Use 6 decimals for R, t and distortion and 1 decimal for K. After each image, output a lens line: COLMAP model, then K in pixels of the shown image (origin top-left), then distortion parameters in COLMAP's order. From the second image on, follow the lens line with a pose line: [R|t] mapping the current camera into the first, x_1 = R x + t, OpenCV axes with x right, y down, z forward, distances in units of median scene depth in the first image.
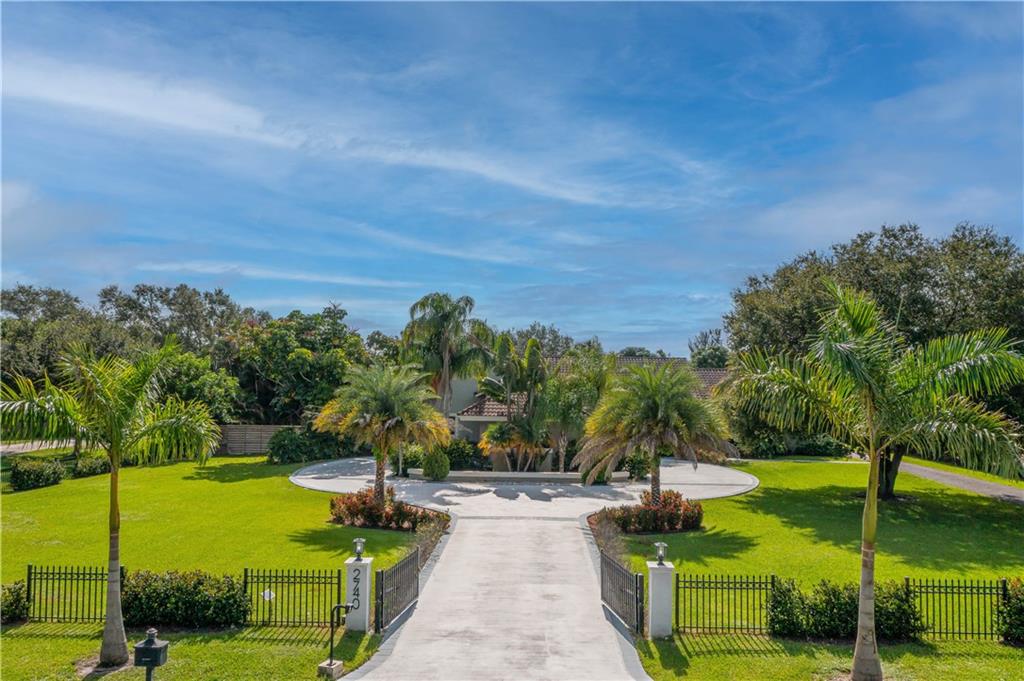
lens RADIAL K [[816.3, 0, 512.0], [0, 816.3, 340.5], [0, 0, 1]] dist [0.004864, -0.003240]
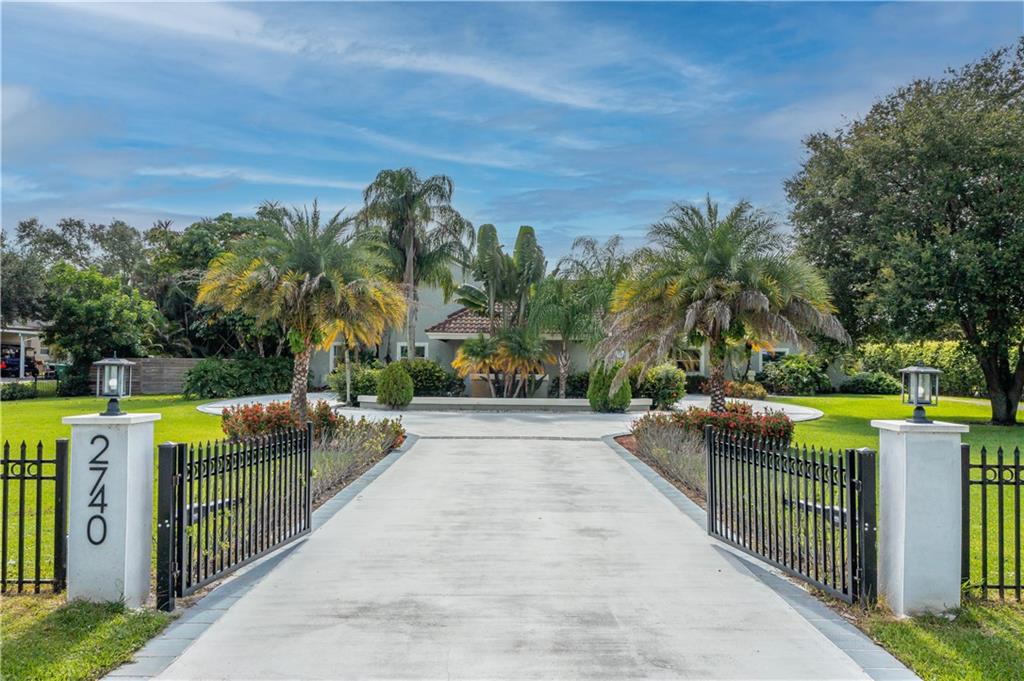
lens RADIAL K [[795.5, 0, 512.0], [0, 795.5, 340.5], [0, 0, 1]] dist [-0.000149, 0.004210]
pose [[0.999596, 0.001205, 0.028410, -0.008182], [-0.001592, 0.999906, 0.013590, 0.113361], [-0.028391, -0.013629, 0.999504, 0.312360]]
